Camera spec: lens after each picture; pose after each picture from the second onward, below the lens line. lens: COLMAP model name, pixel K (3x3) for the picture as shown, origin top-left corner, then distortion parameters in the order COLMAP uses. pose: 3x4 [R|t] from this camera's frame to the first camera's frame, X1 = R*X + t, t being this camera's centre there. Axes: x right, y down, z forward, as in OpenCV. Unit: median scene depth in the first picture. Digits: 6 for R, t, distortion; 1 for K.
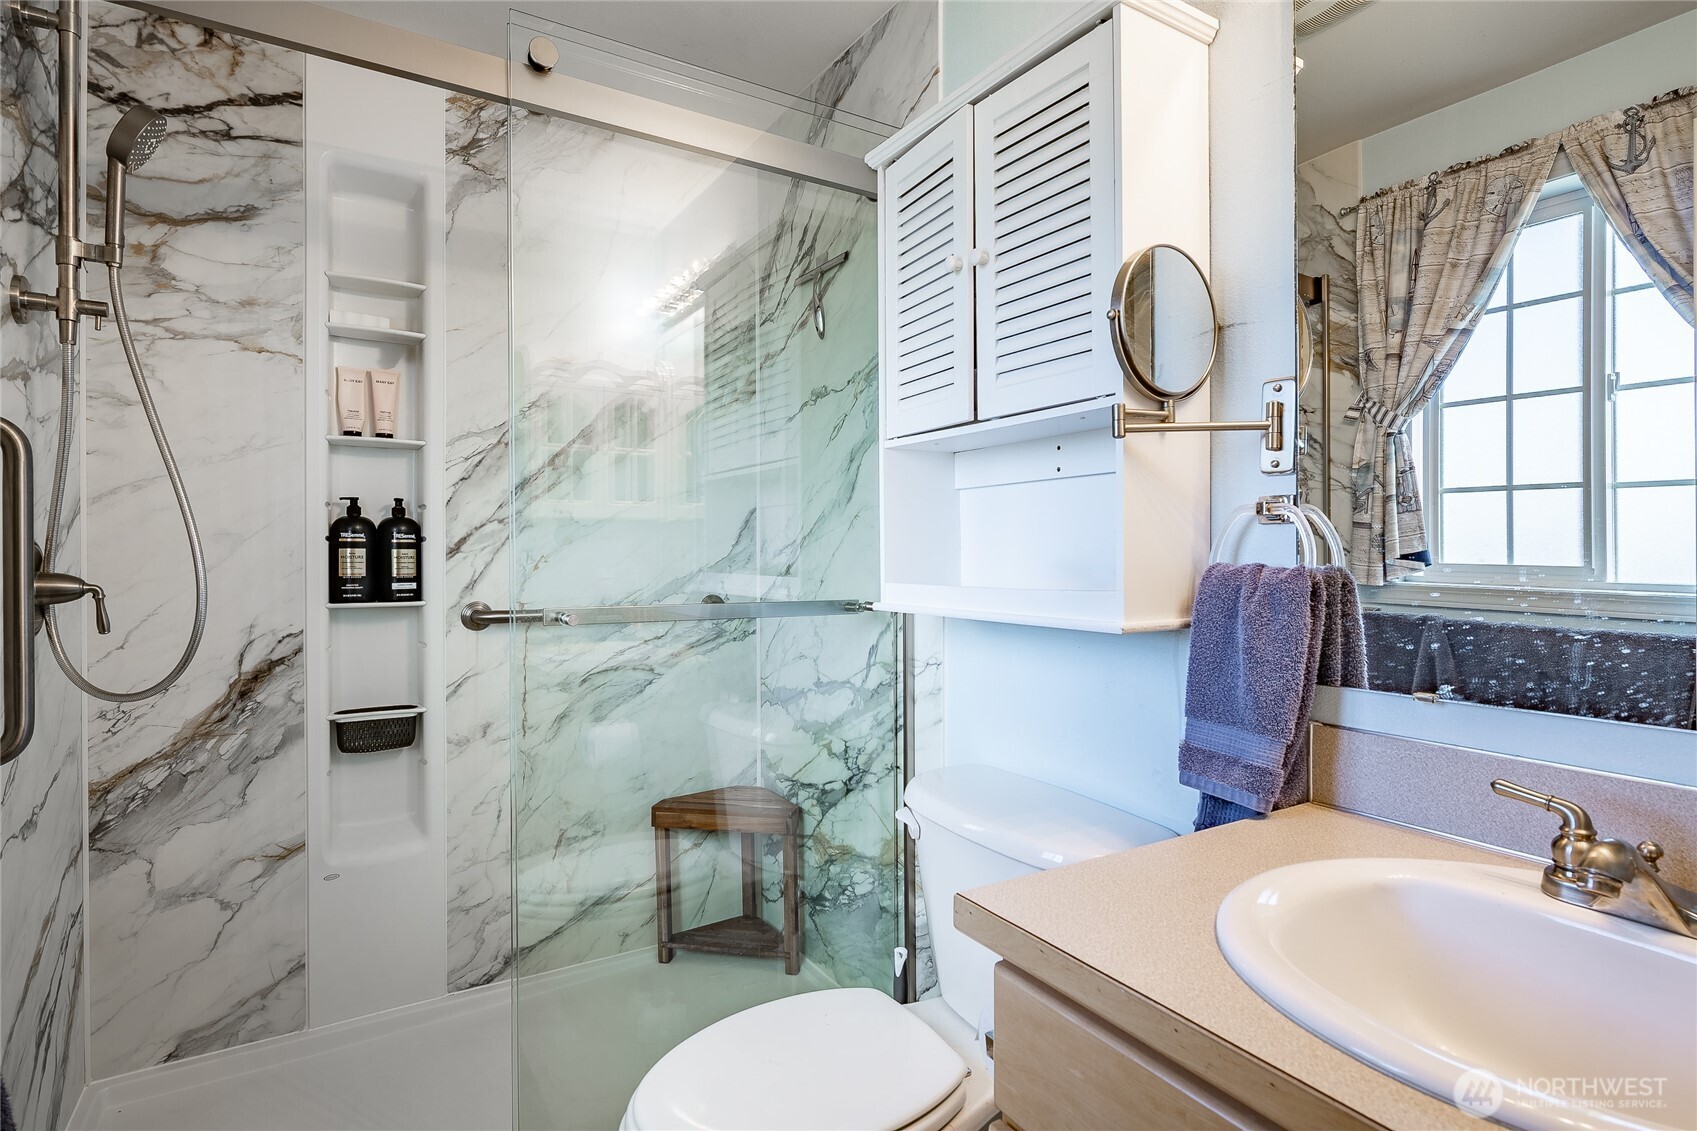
lens RADIAL K [[861.1, 0, 848.5], [0, 861.1, 565.5], [0, 0, 1]] dist [-0.001968, -0.001161]
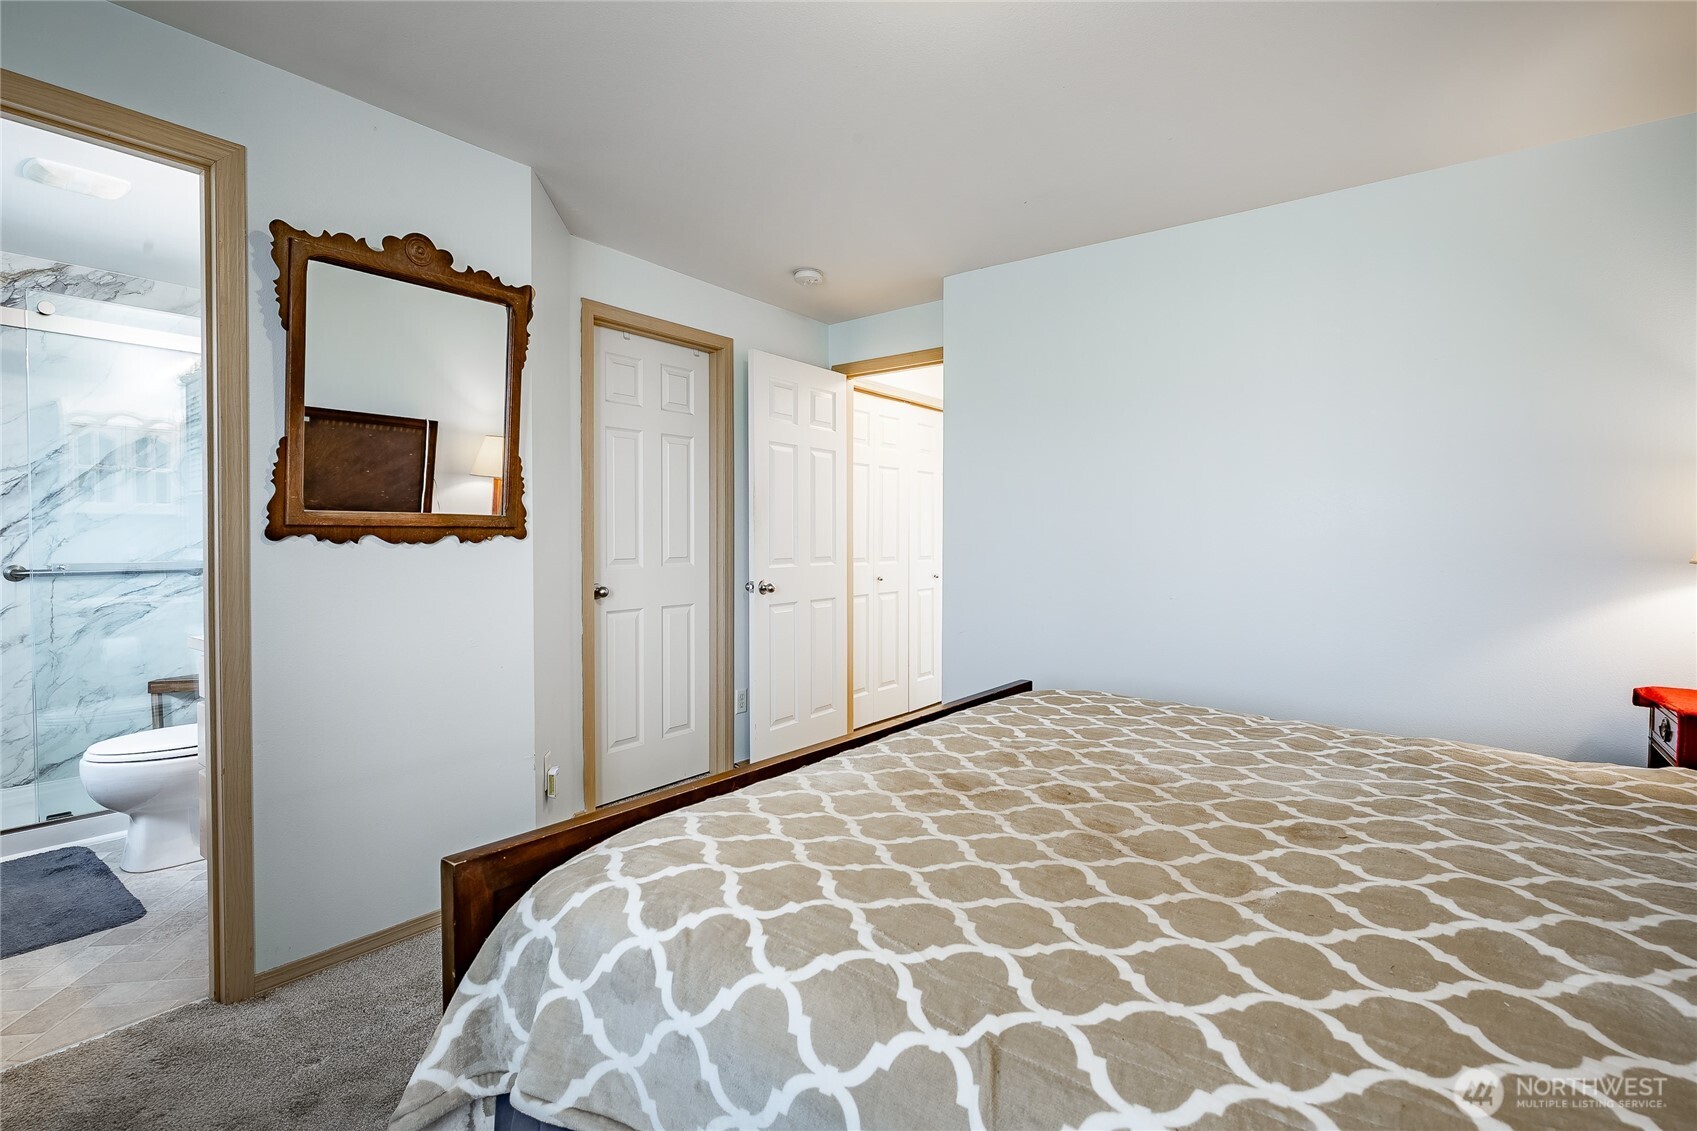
lens RADIAL K [[807.5, 0, 847.3], [0, 807.5, 558.4], [0, 0, 1]] dist [-0.002447, -0.001047]
pose [[0.931147, -0.002659, 0.364634, 0.515273], [-0.002987, 0.999884, 0.014919, -0.000397], [-0.364632, -0.014980, 0.931031, -1.072119]]
